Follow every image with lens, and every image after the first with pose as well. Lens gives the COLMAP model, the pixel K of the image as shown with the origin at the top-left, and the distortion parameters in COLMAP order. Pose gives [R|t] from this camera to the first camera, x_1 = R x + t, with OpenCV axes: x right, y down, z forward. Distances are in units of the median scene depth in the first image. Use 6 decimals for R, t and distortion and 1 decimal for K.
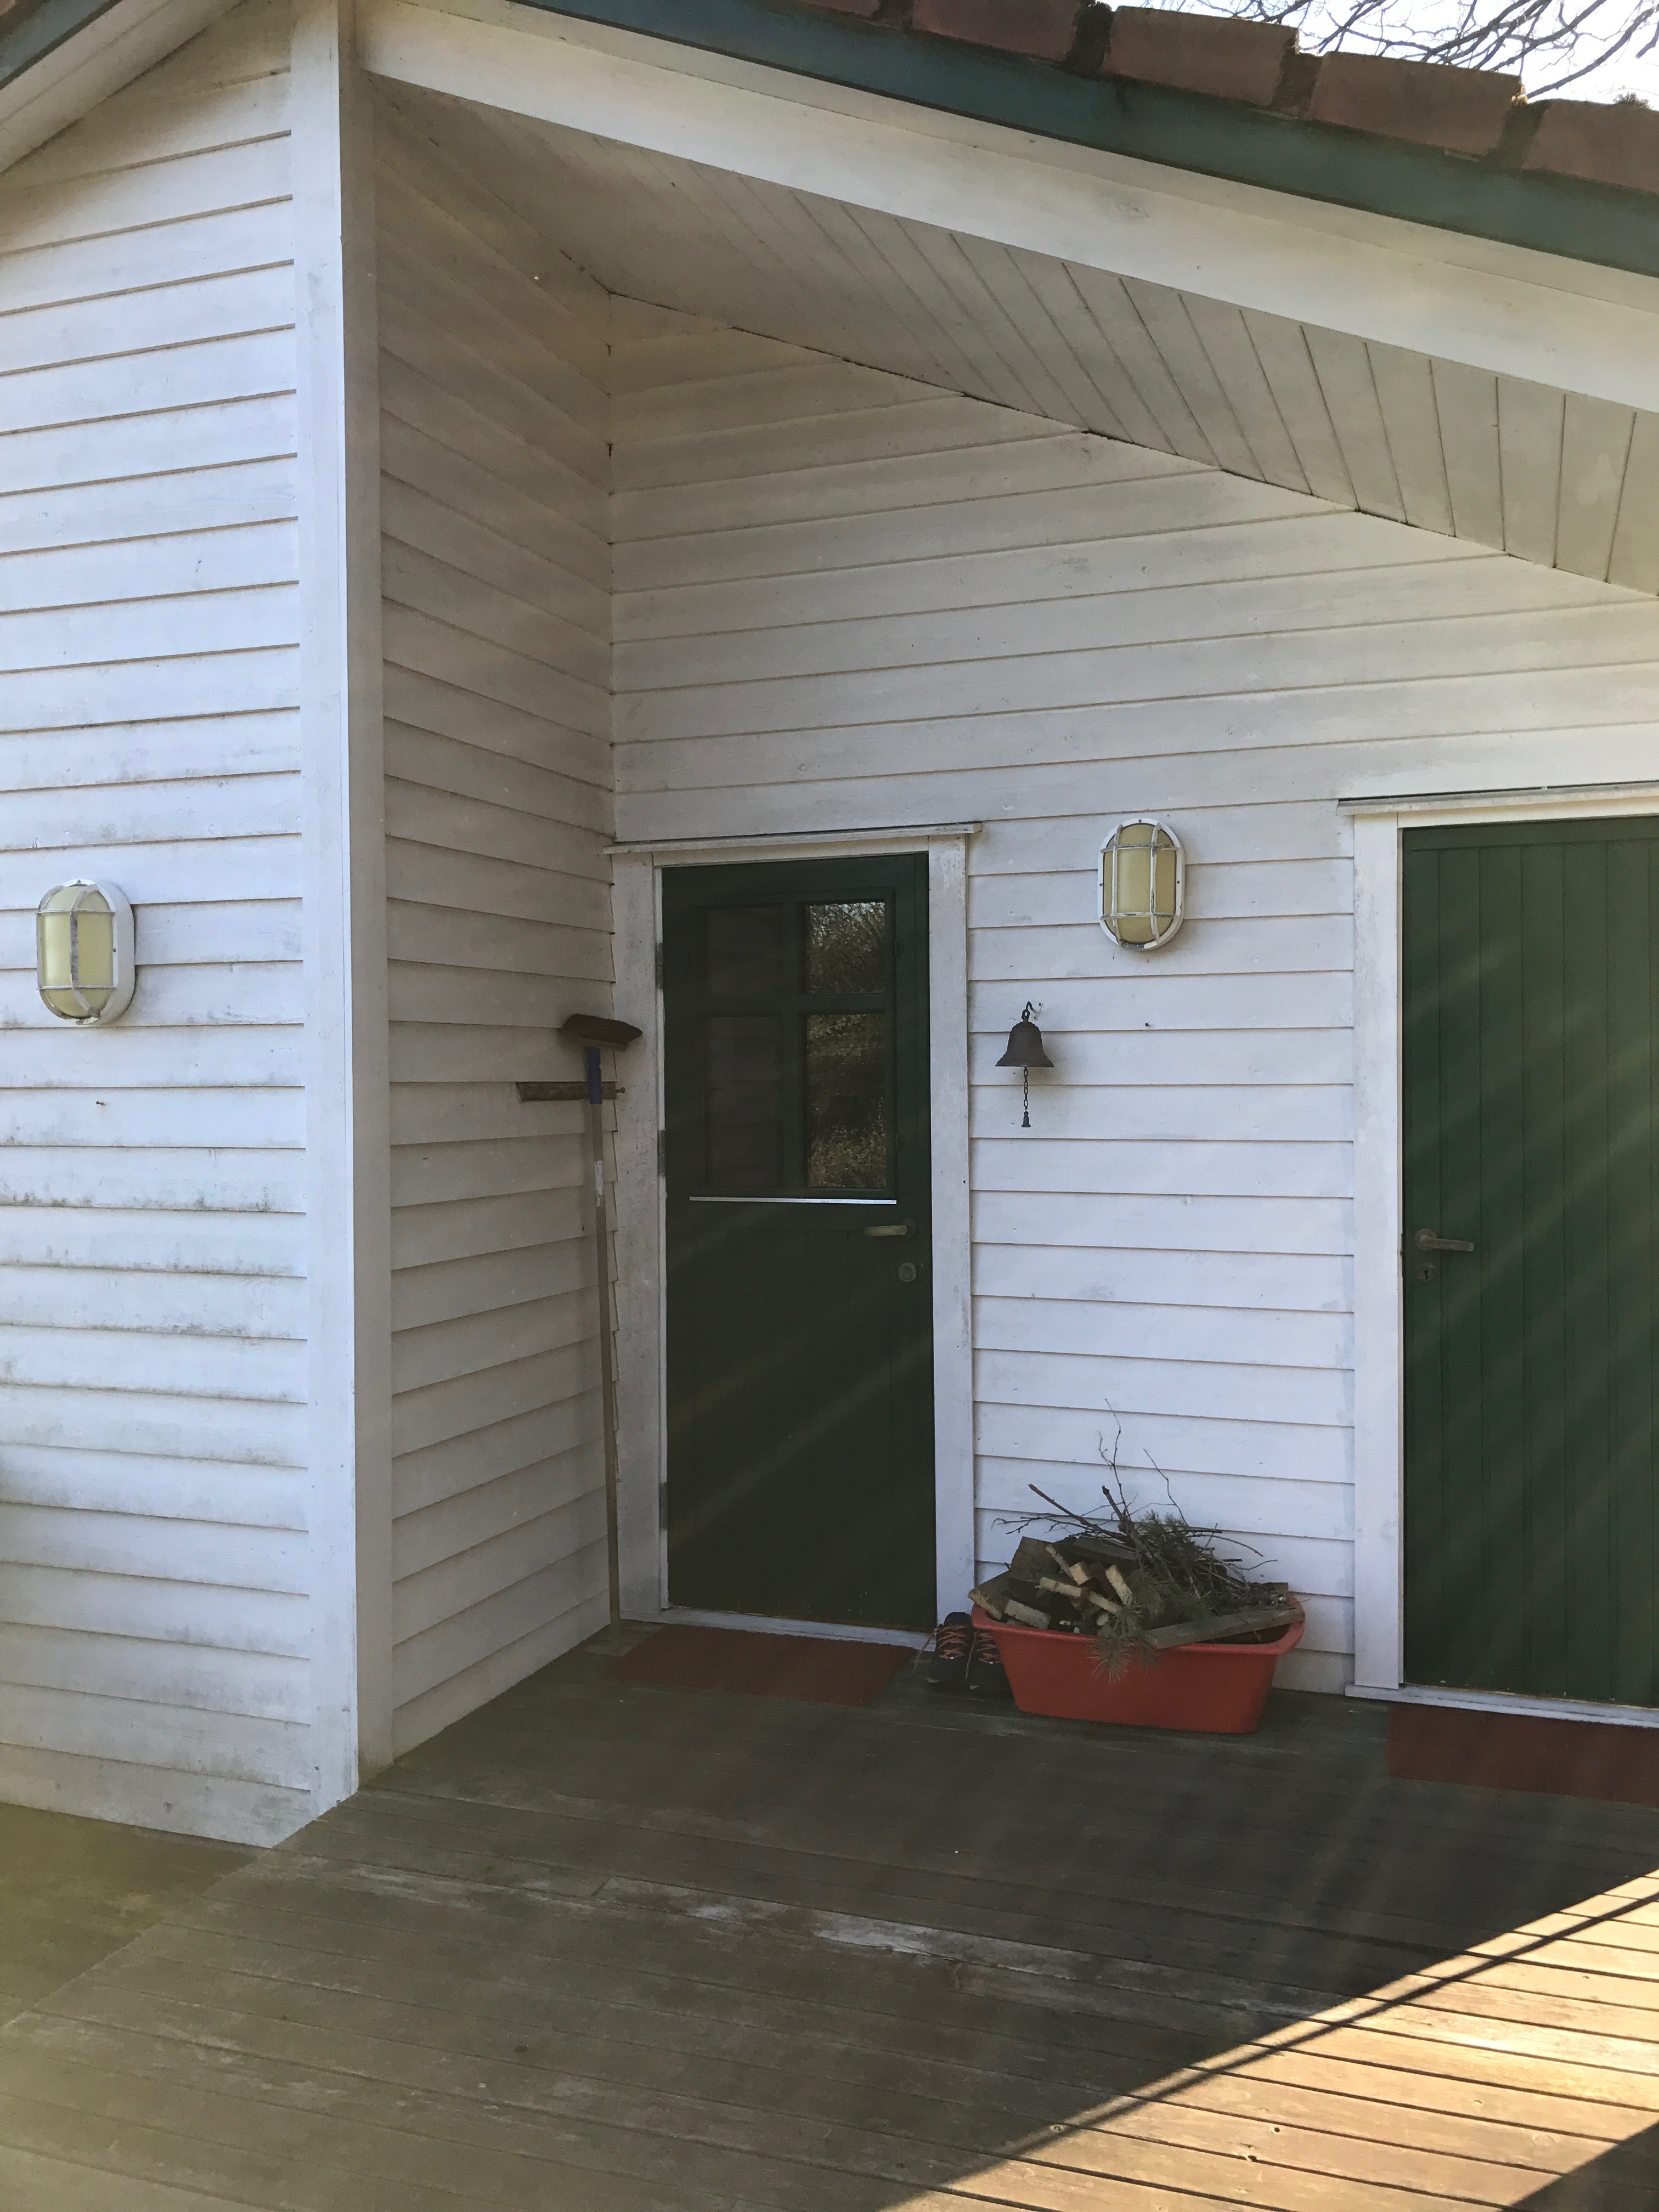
lens RADIAL K [[1812.5, 0, 827.5], [0, 1812.5, 1110.2], [0, 0, 1]] dist [0.020854, -0.030132]
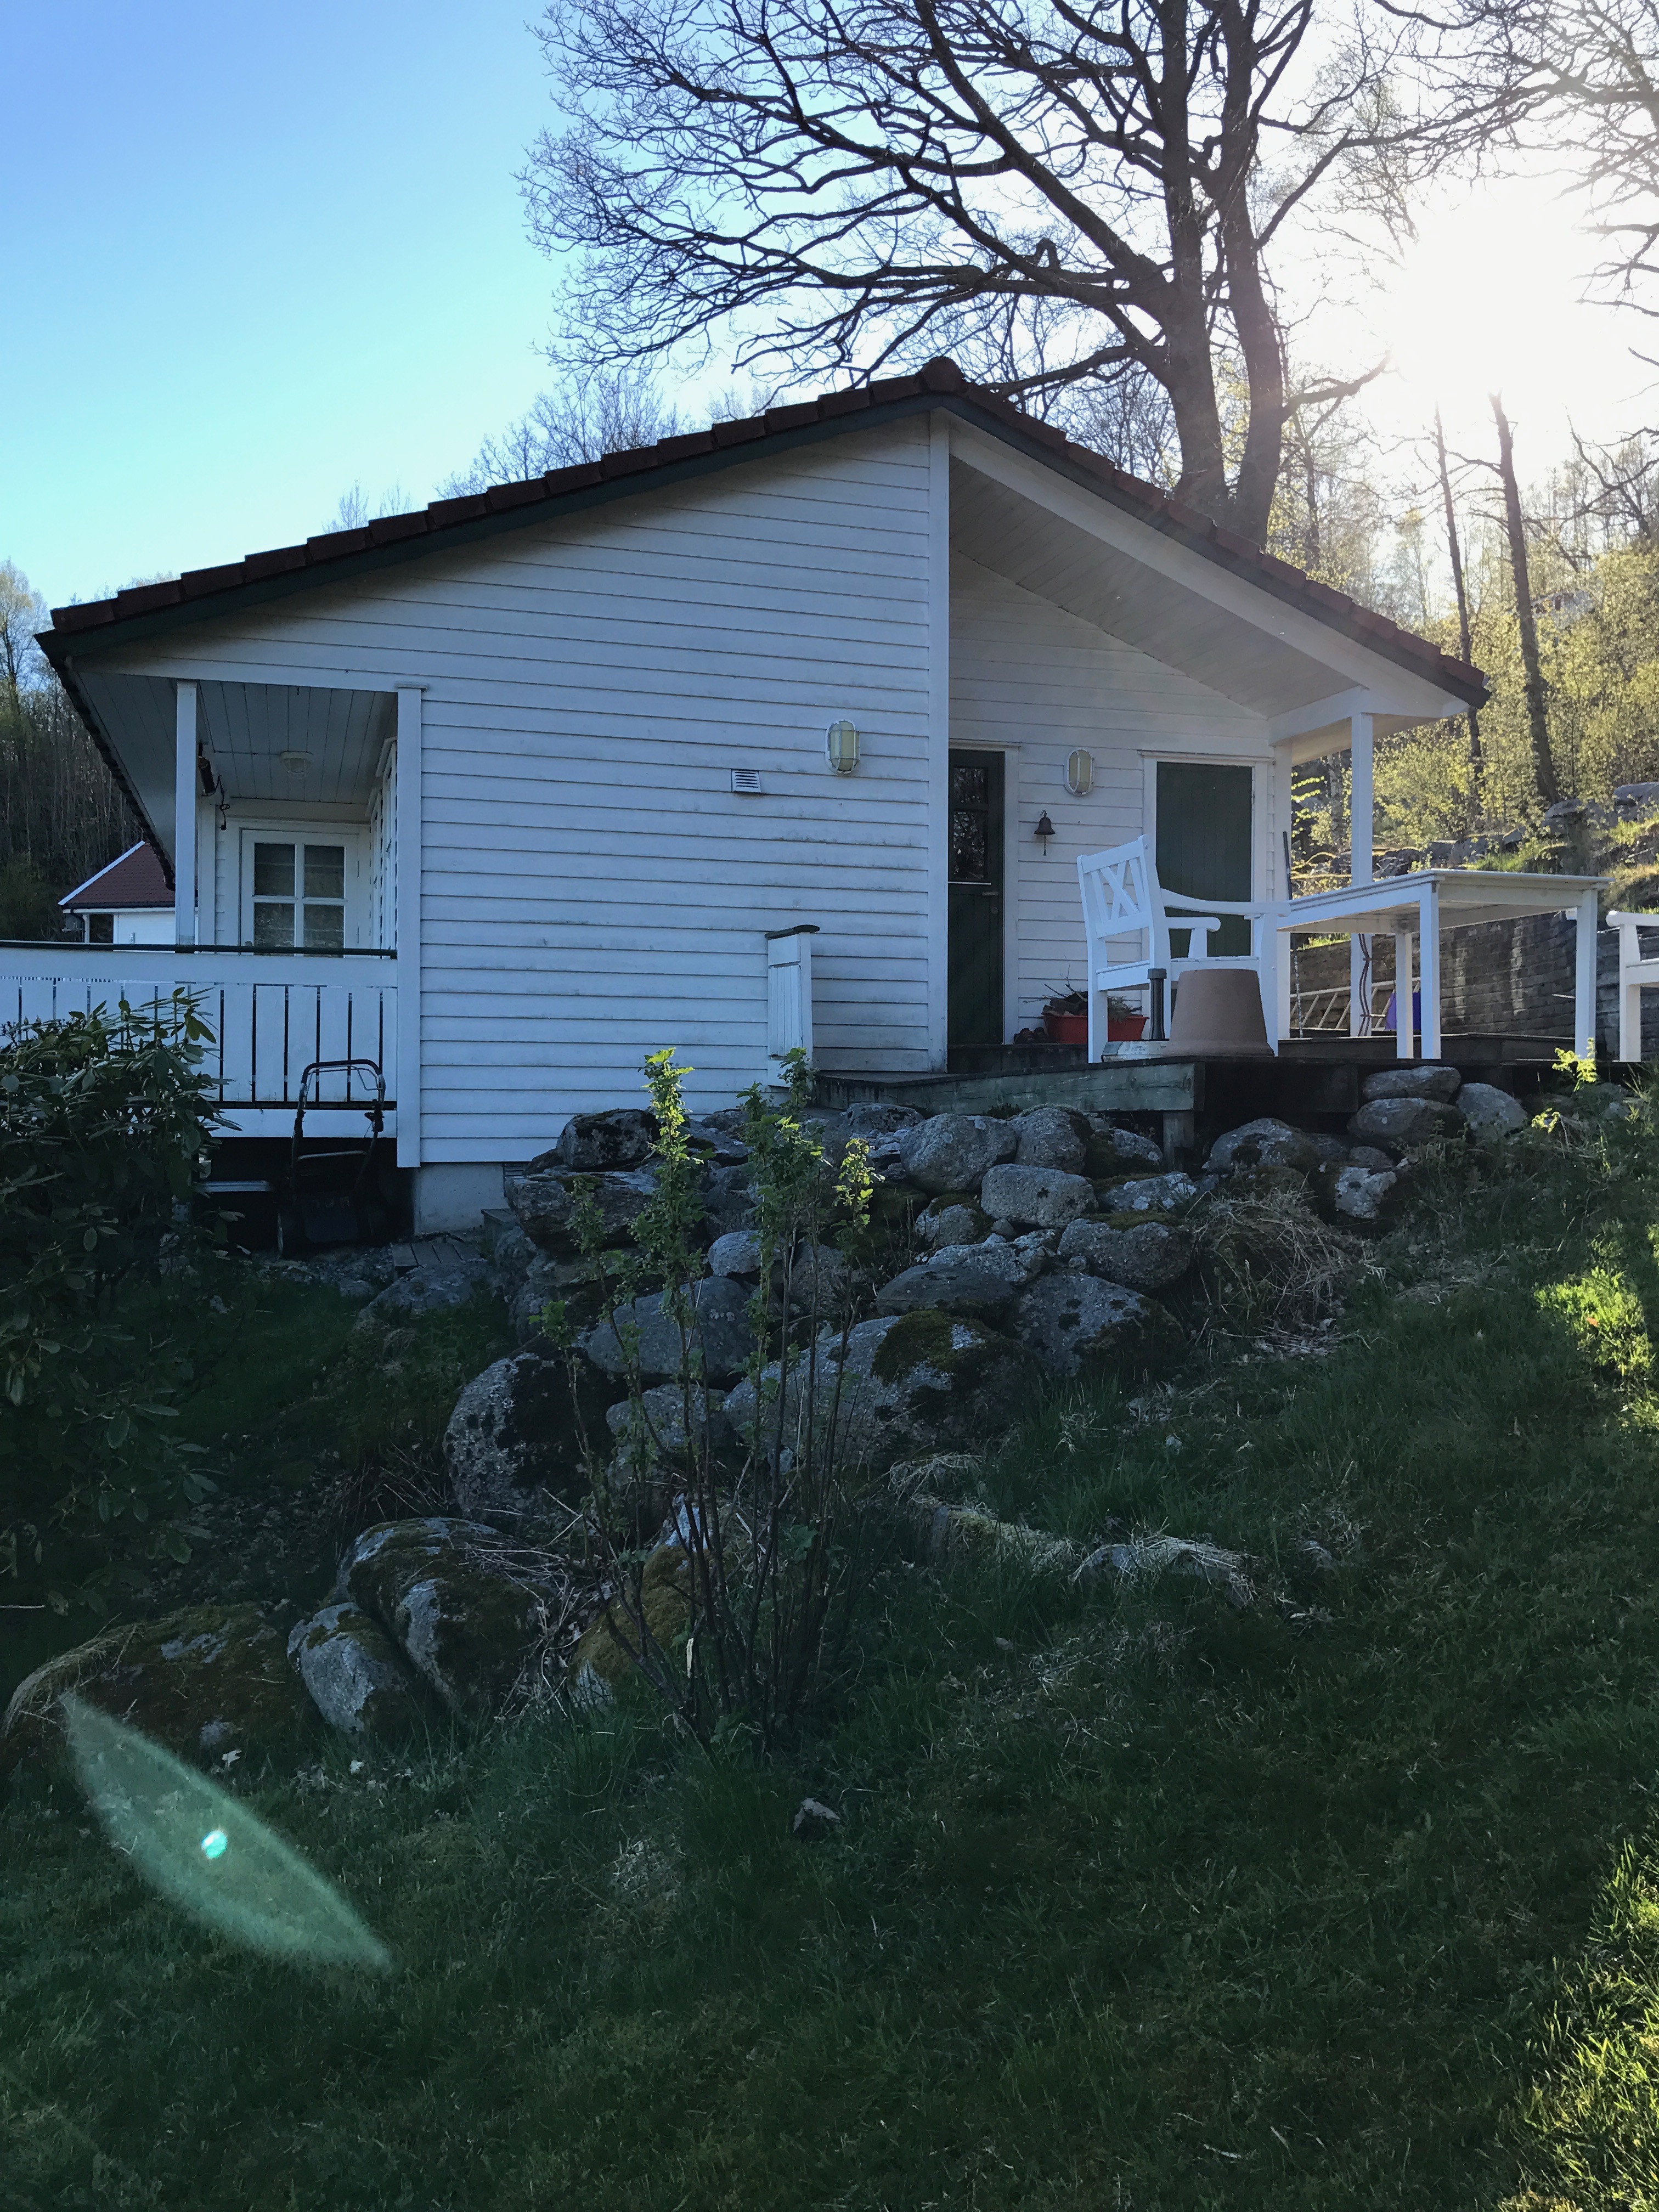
lens RADIAL K [[1812.5, 0, 836.5], [0, 1812.5, 1112.7], [0, 0, 1]] dist [0.020854, -0.030132]
pose [[0.795351, 0.004398, 0.606133, -1.835217], [0.001395, 0.999958, -0.009087, 0.430569], [-0.606147, 0.008073, 0.795312, -1.012575]]
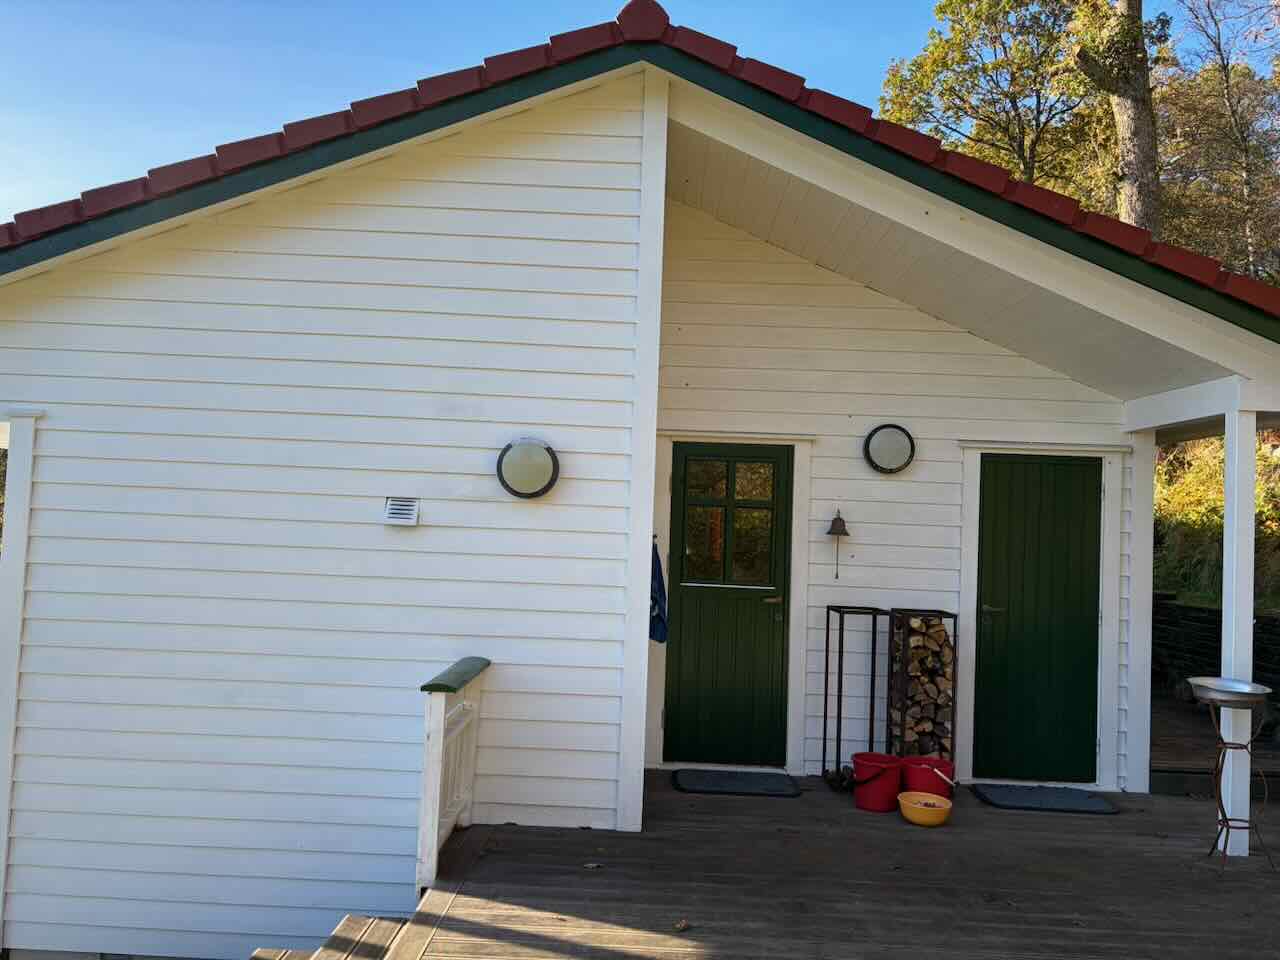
lens RADIAL K [[945.7, 0, 635.8], [0, 945.7, 486.0], [0, 0, 1]] dist [0.032442, -0.042689]
pose [[0.942827, 0.057843, 0.328225, -0.589991], [-0.040201, 0.997371, -0.060288, -0.002143], [-0.330850, 0.043646, 0.942674, -0.139645]]
